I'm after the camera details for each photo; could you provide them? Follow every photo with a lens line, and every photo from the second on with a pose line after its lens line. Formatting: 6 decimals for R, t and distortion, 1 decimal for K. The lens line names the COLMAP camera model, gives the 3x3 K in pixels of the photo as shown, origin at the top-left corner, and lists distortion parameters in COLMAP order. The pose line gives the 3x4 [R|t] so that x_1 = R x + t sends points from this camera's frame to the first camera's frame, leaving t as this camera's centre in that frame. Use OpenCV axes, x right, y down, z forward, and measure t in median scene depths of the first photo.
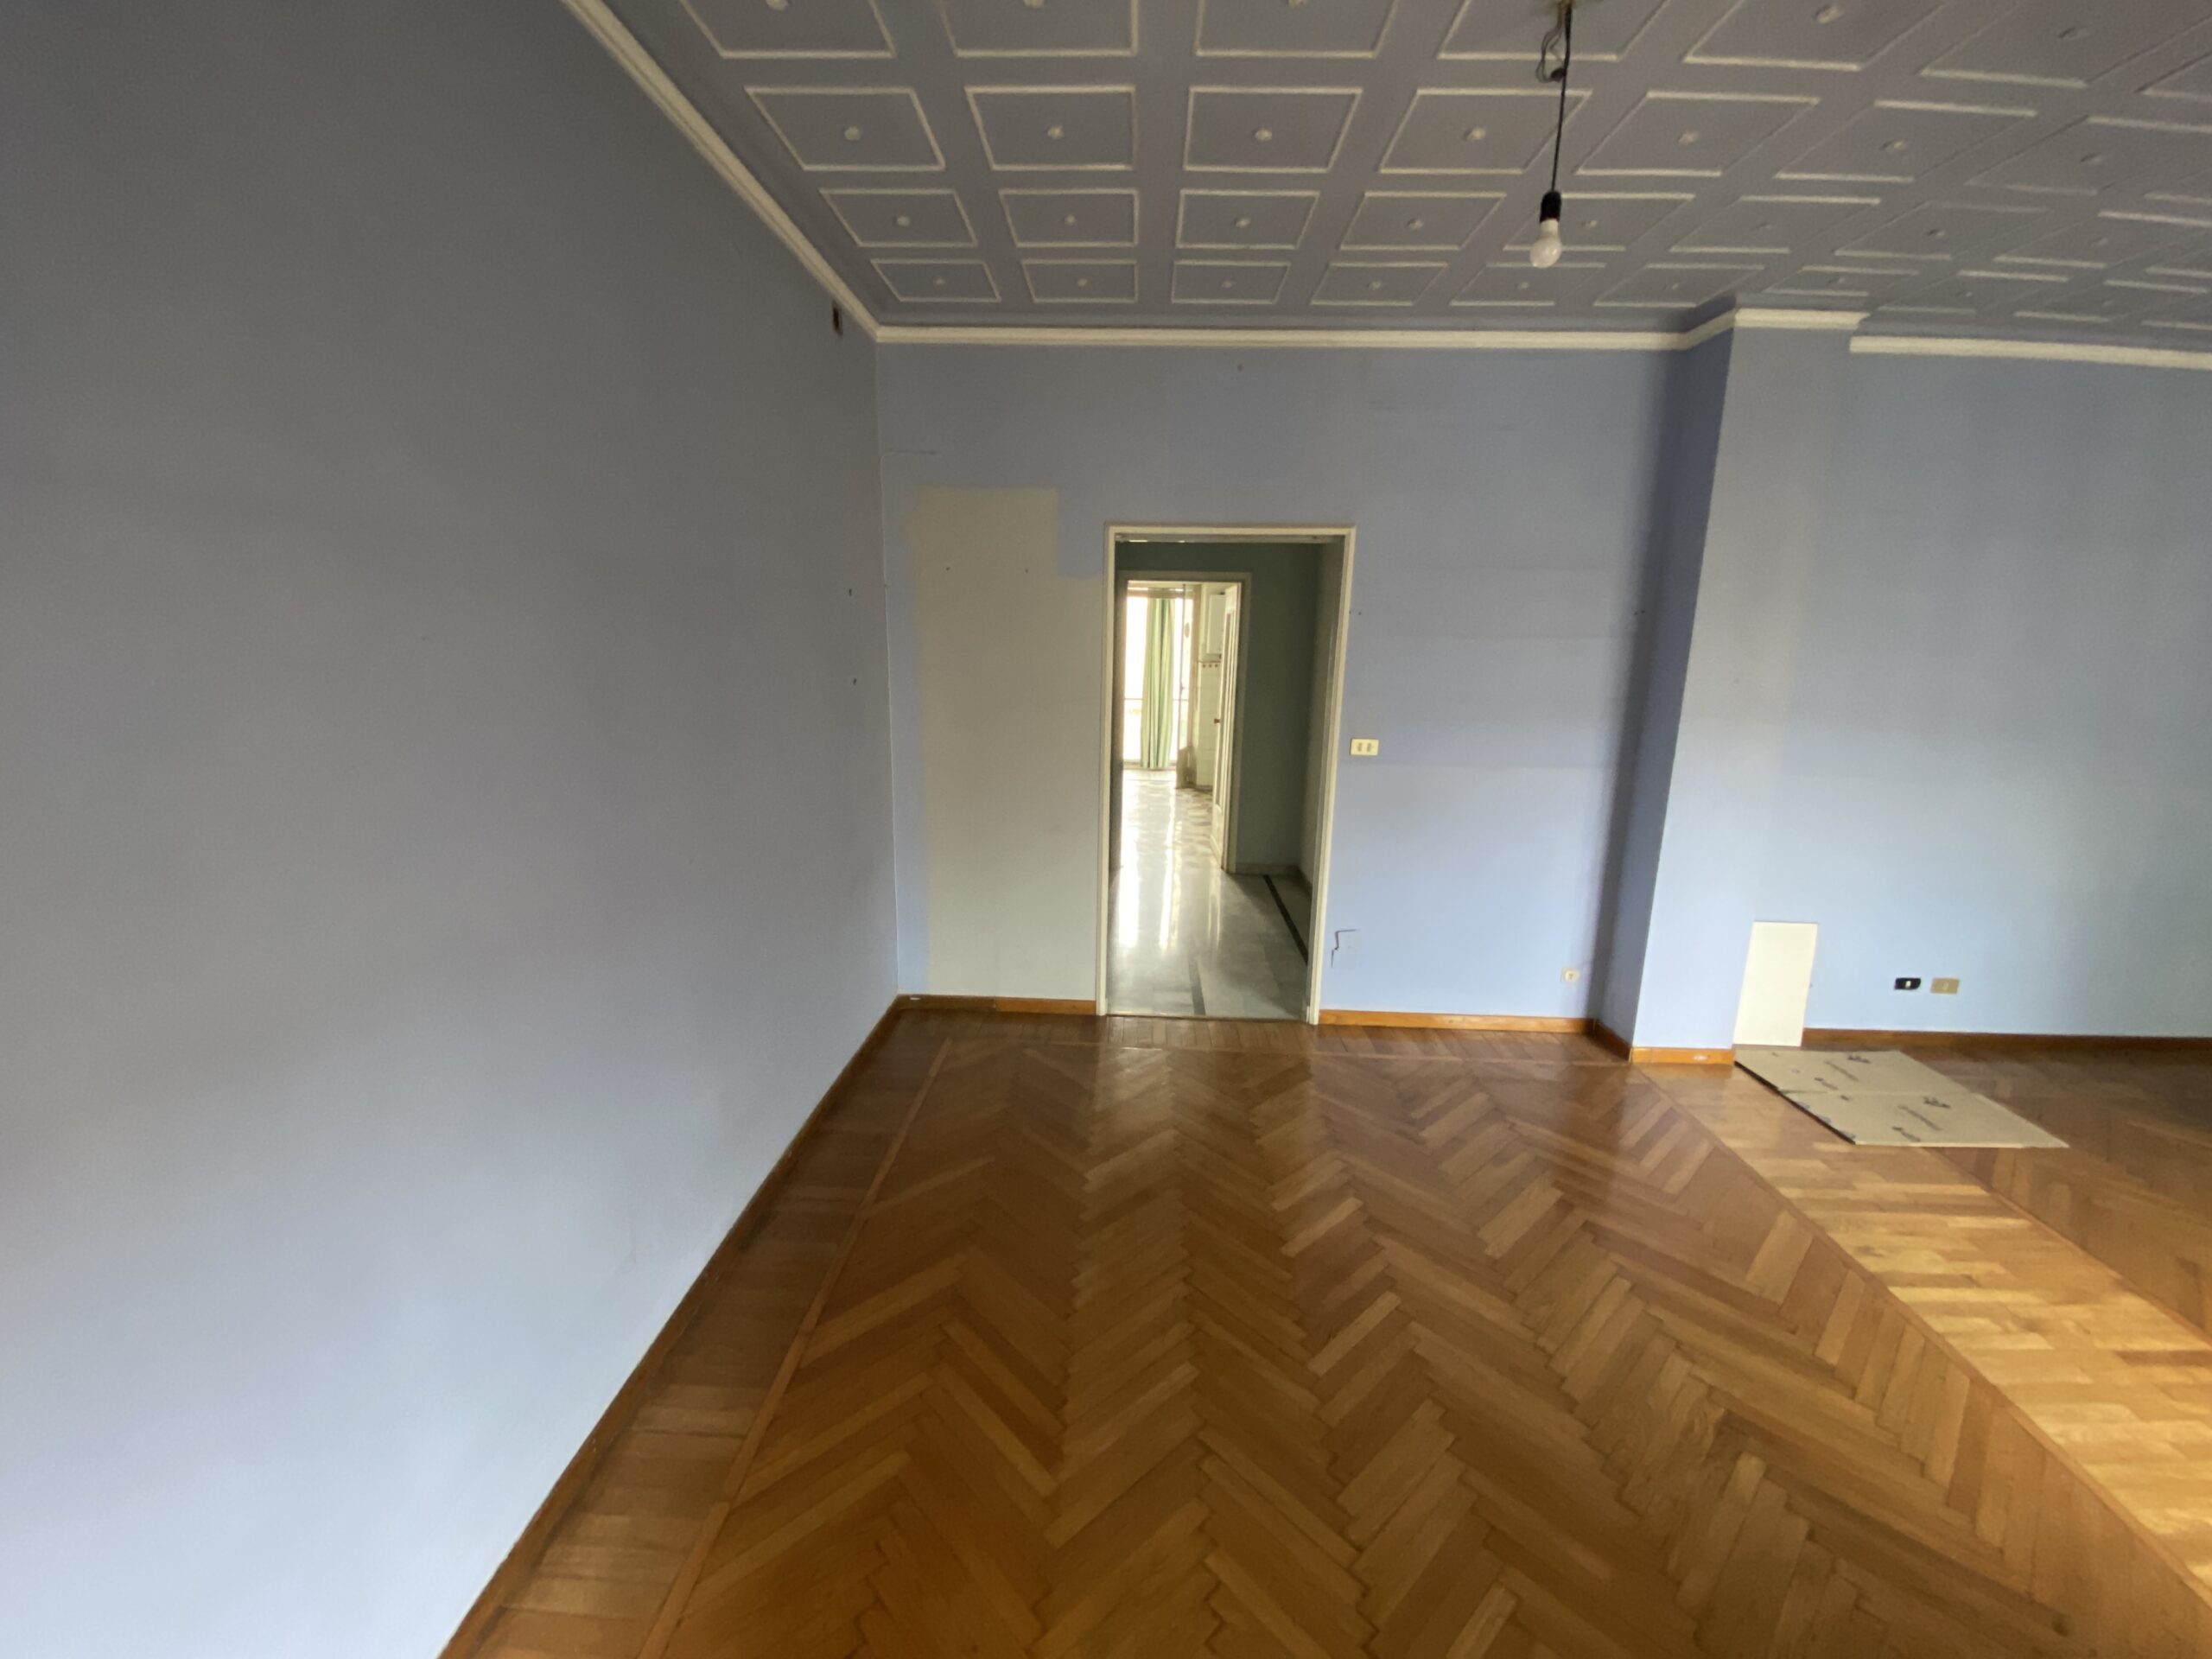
lens RADIAL K [[906.4, 0, 1100.7], [0, 906.4, 821.5], [0, 0, 1]] dist [0.014801, -0.018391]
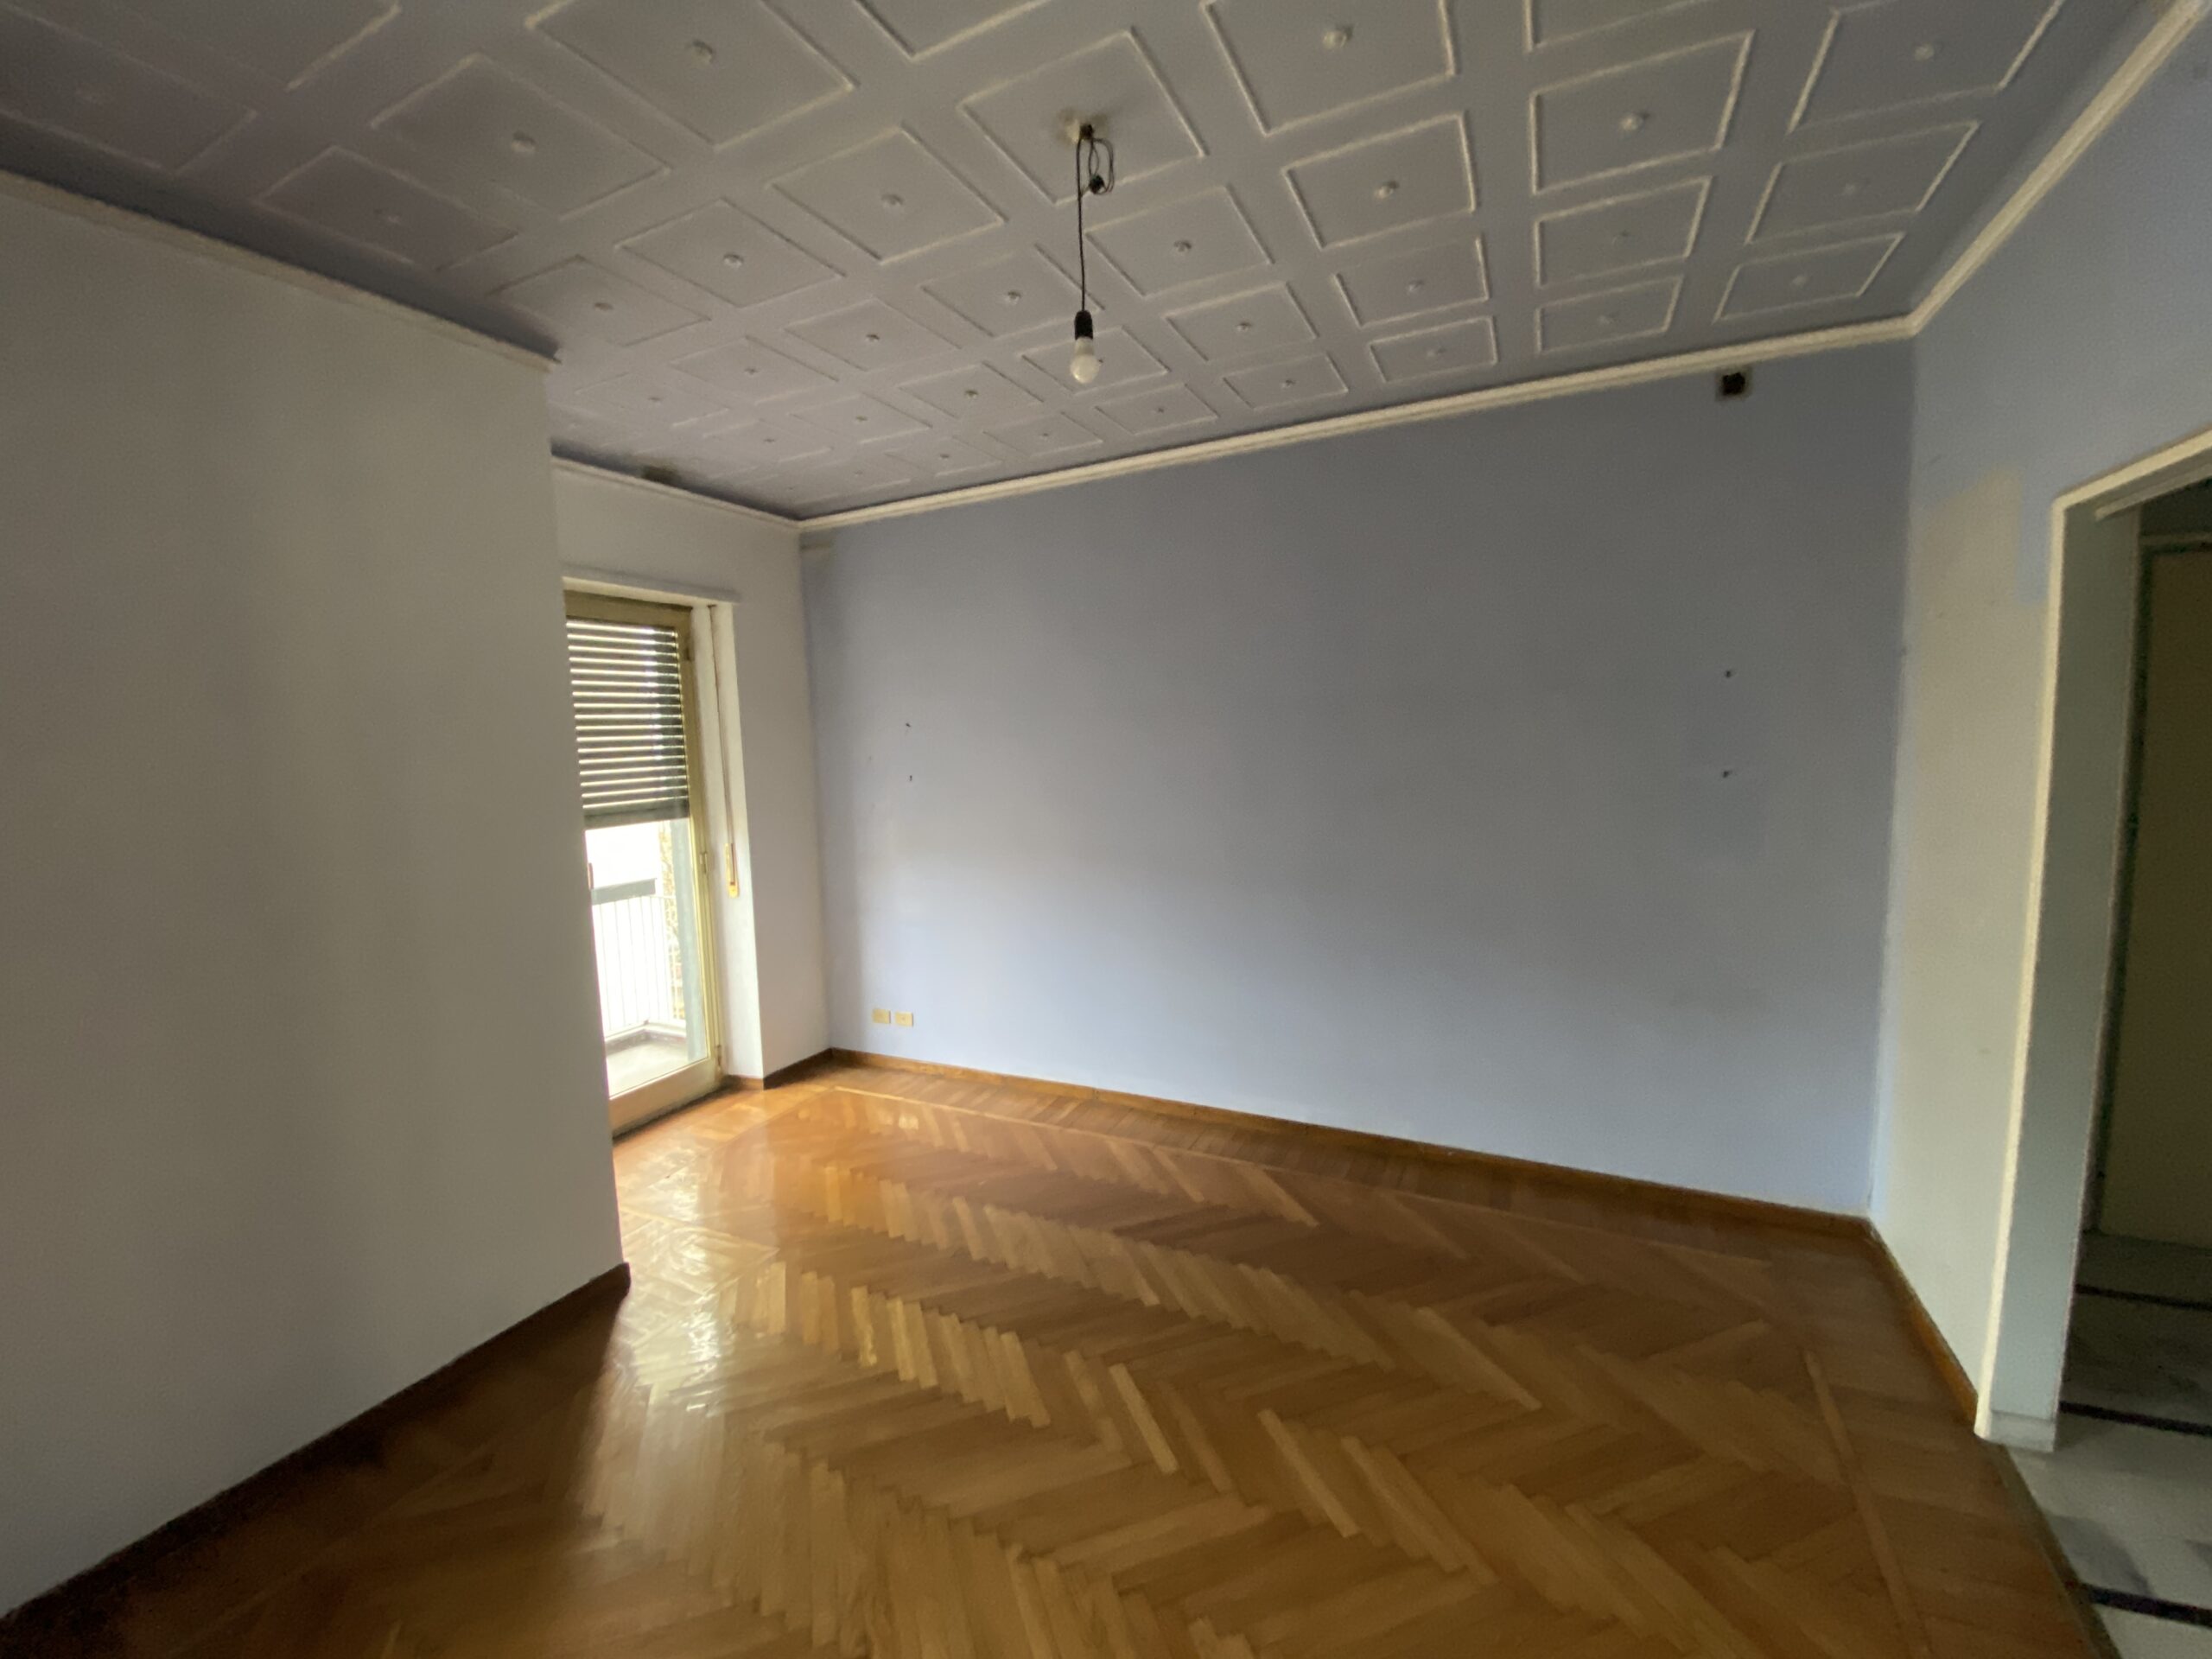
lens RADIAL K [[906.4, 0, 1106.3], [0, 906.4, 835.6], [0, 0, 1]] dist [0.014801, -0.018391]
pose [[-0.409886, 0.088178, -0.907865, 0.874657], [-0.156746, 0.973701, 0.165340, -0.170916], [0.898568, 0.210075, -0.385285, 0.921878]]
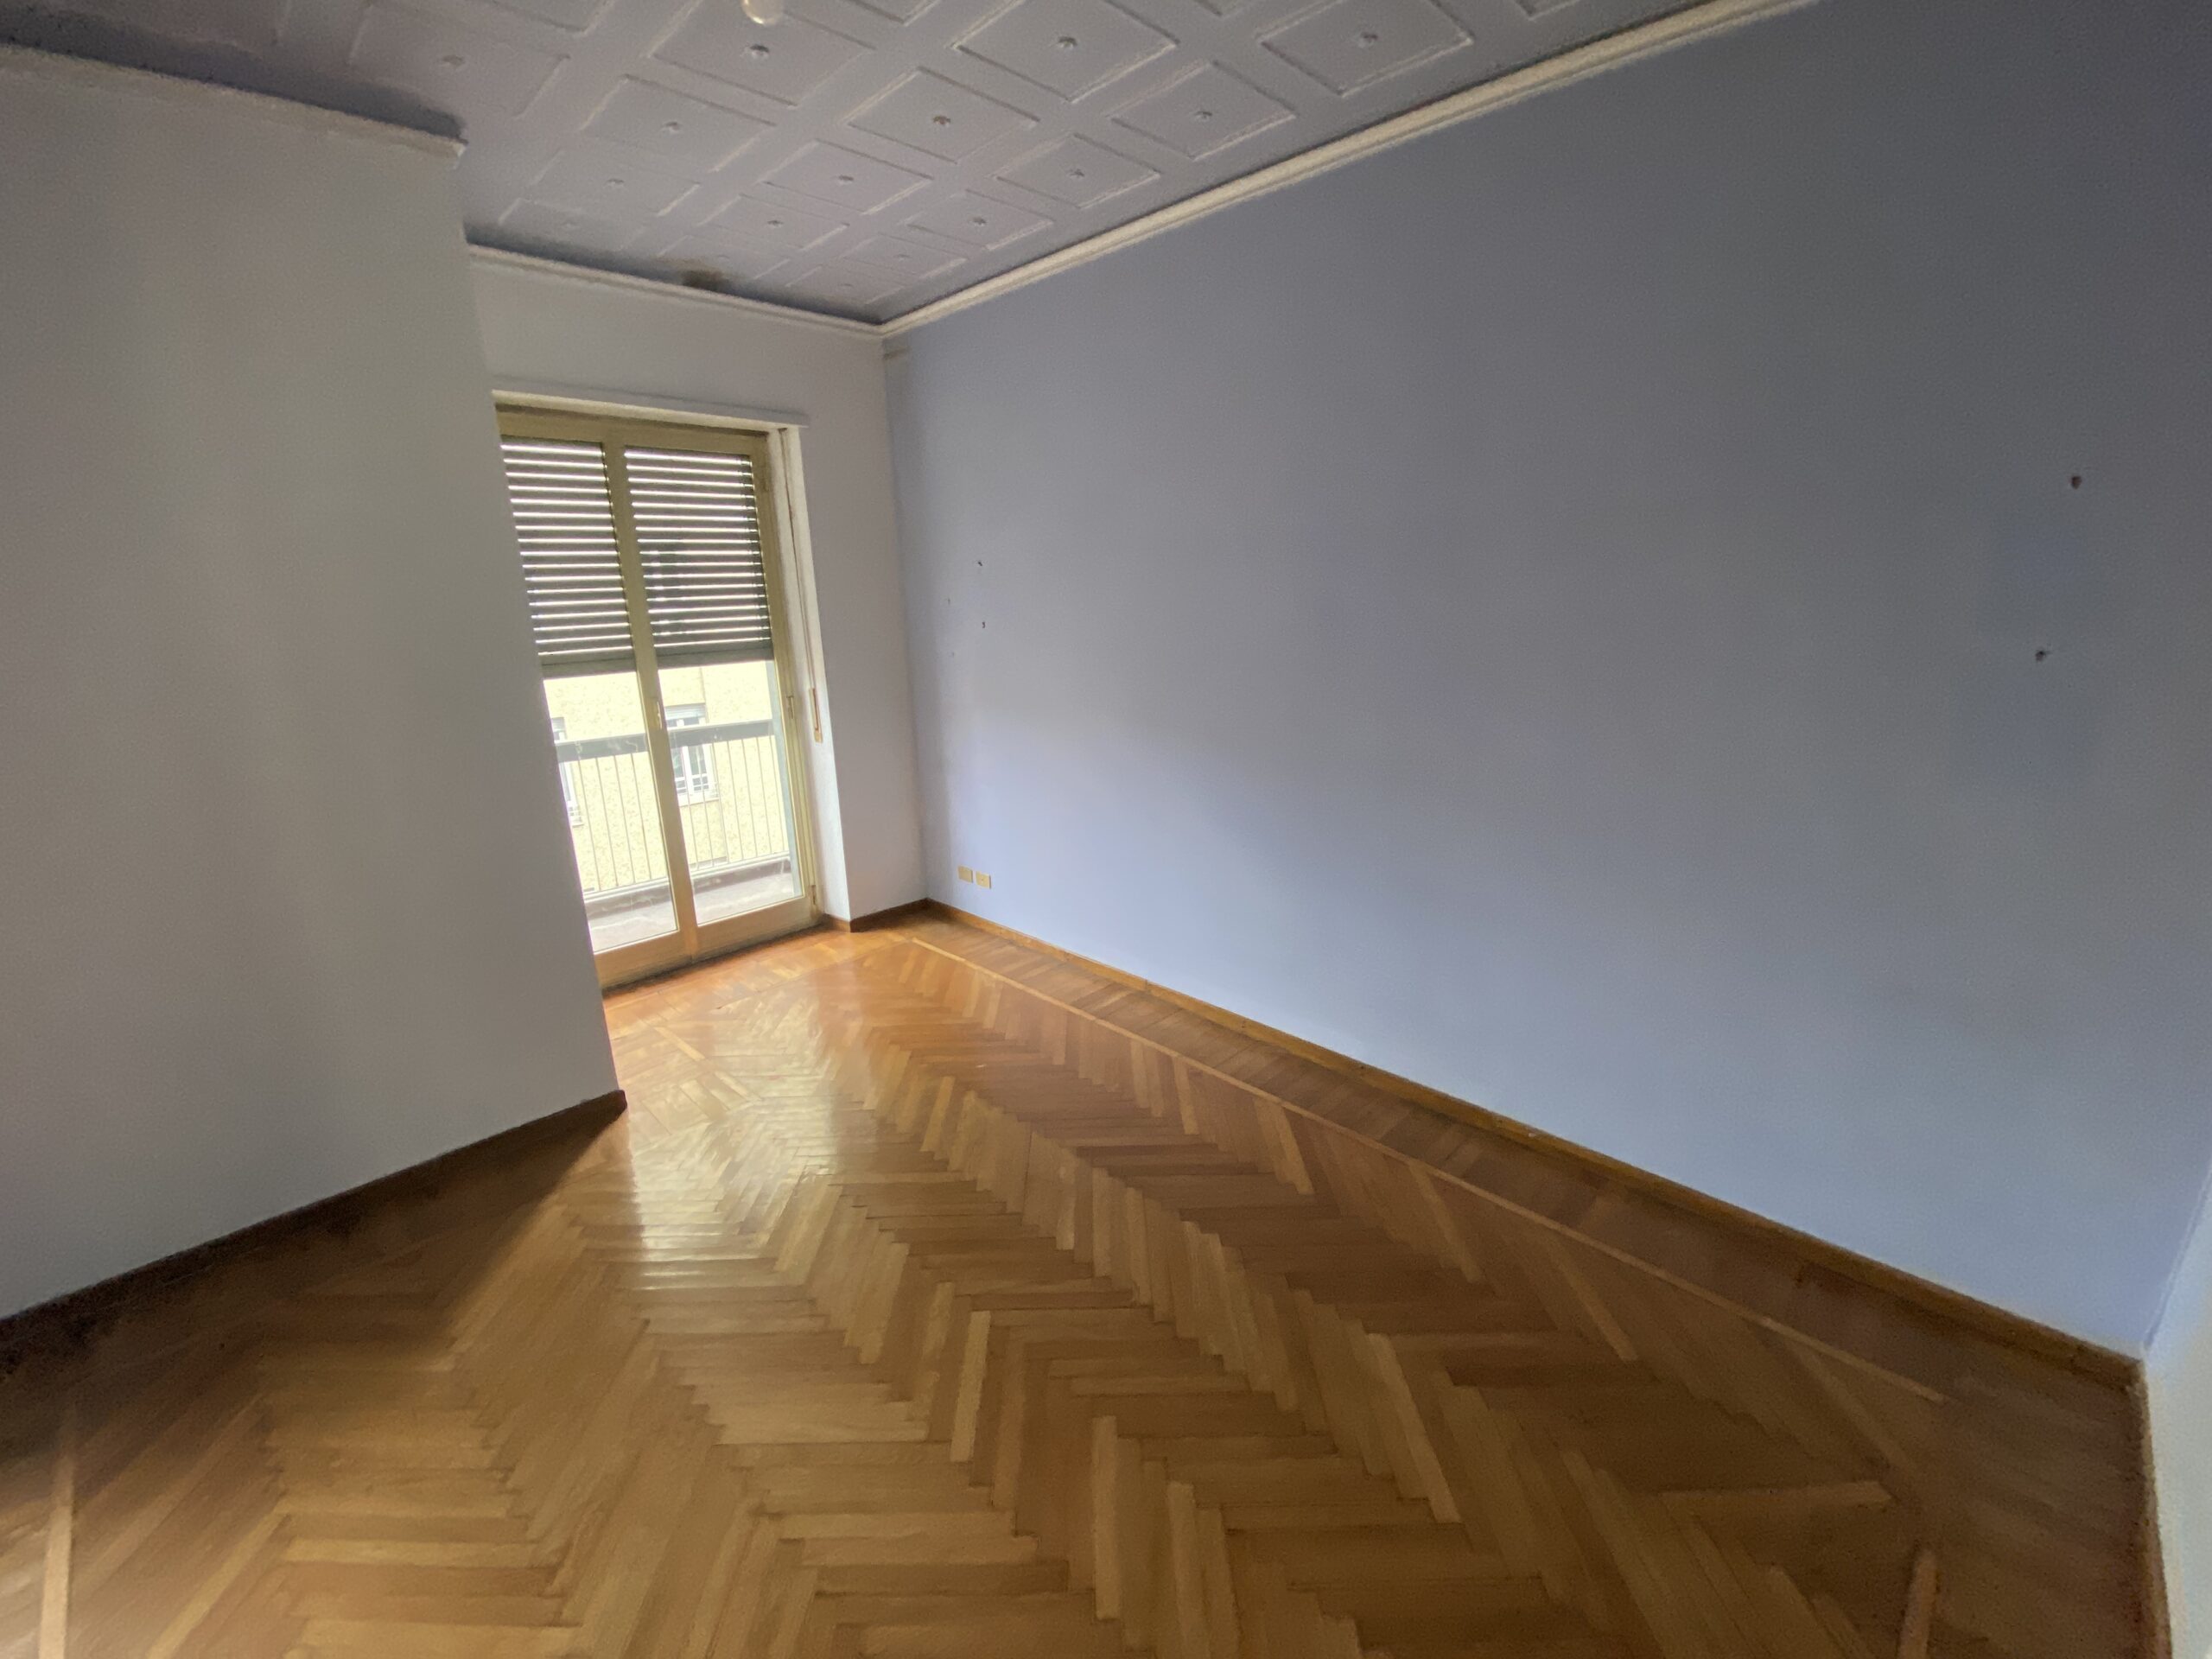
lens RADIAL K [[906.4, 0, 1104.3], [0, 906.4, 828.0], [0, 0, 1]] dist [0.014801, -0.018391]
pose [[-0.677834, 0.181265, -0.712519, 0.545256], [-0.135121, 0.921910, 0.363077, -0.198486], [0.722691, 0.342382, -0.600409, 1.085908]]
